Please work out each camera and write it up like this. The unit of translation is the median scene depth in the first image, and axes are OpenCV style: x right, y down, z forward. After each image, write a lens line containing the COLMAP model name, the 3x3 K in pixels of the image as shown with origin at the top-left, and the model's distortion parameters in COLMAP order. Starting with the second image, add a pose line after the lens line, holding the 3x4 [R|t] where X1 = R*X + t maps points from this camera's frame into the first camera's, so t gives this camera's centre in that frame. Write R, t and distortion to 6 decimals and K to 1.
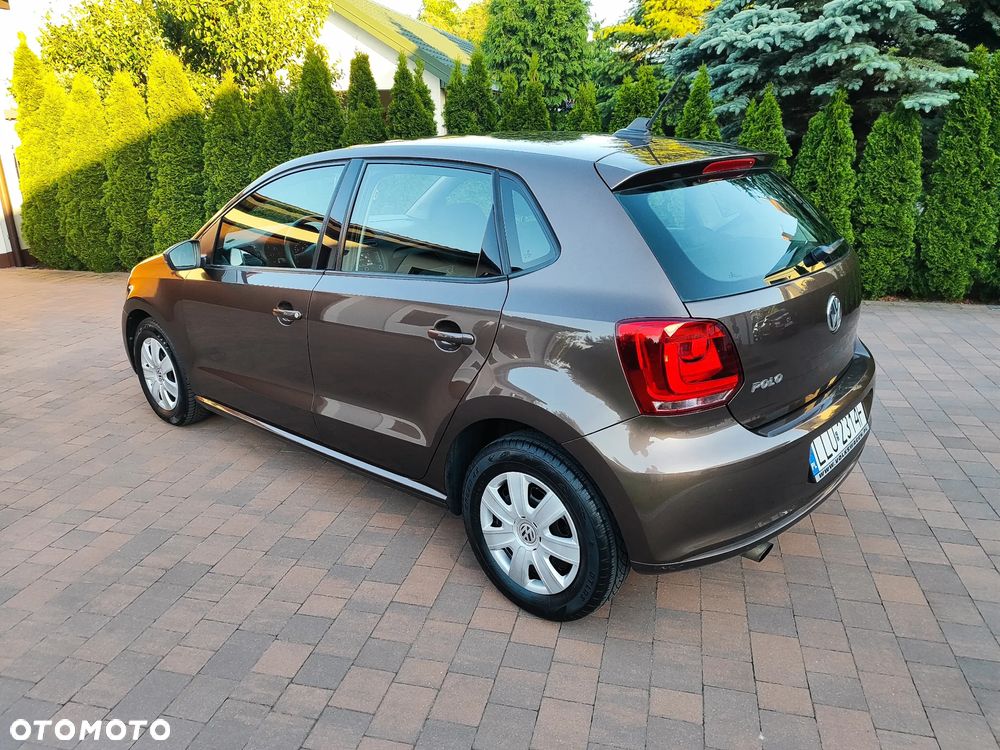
lens RADIAL K [[708.8, 0, 503.5], [0, 708.8, 374.6], [0, 0, 1]] dist [0.015564, -0.011191]
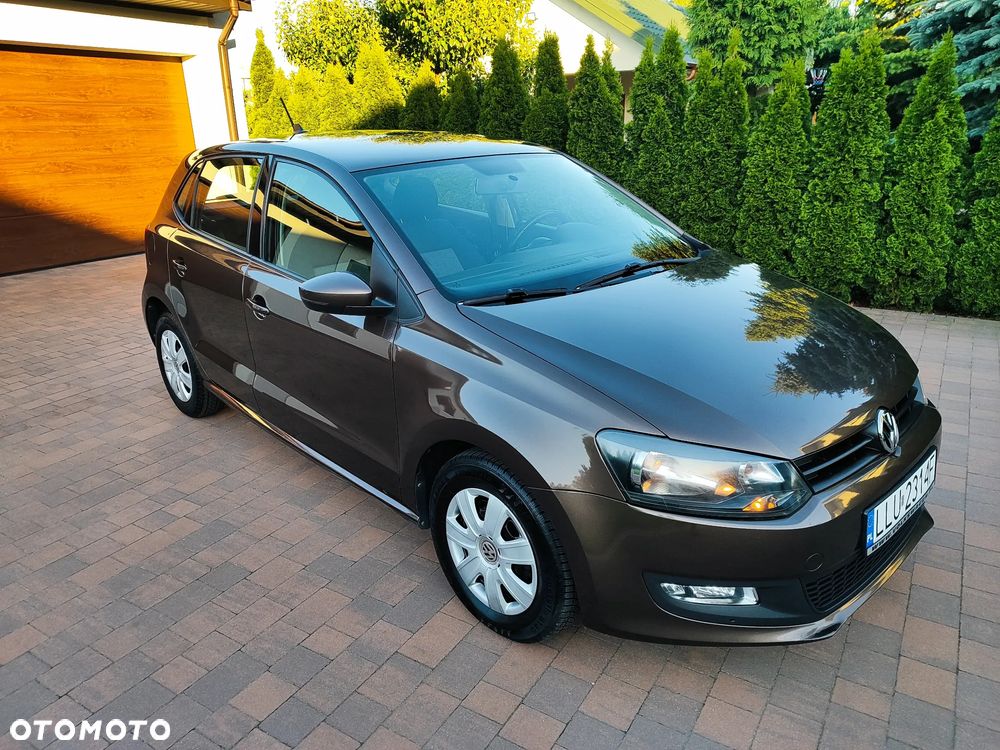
lens RADIAL K [[709.9, 0, 504.6], [0, 709.9, 377.1], [0, 0, 1]] dist [0.012807, -0.009369]
pose [[0.950296, 0.096962, -0.295865, 0.084785], [-0.089418, 0.995232, 0.038956, -0.031464], [0.298232, -0.010564, 0.954435, 0.072695]]
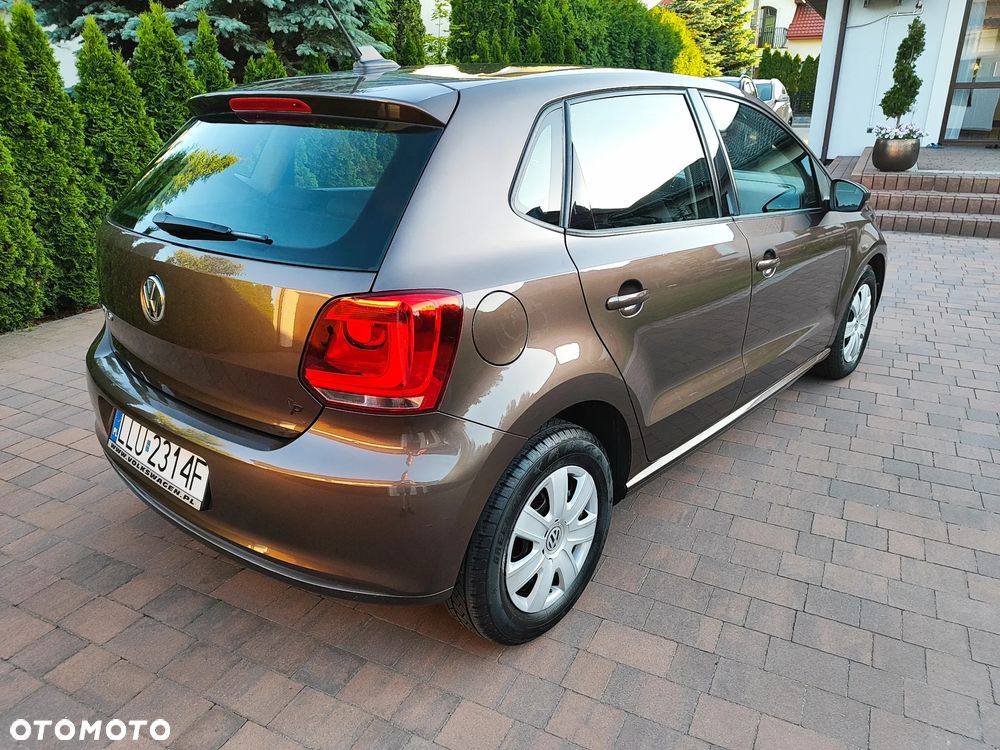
lens RADIAL K [[713.2, 0, 500.4], [0, 713.2, 373.7], [0, 0, 1]] dist [0.010798, -0.010584]
pose [[0.228707, -0.339403, 0.912414, -0.674895], [0.315674, 0.912467, 0.260296, -0.146376], [-0.920893, 0.228494, 0.315828, 0.518569]]
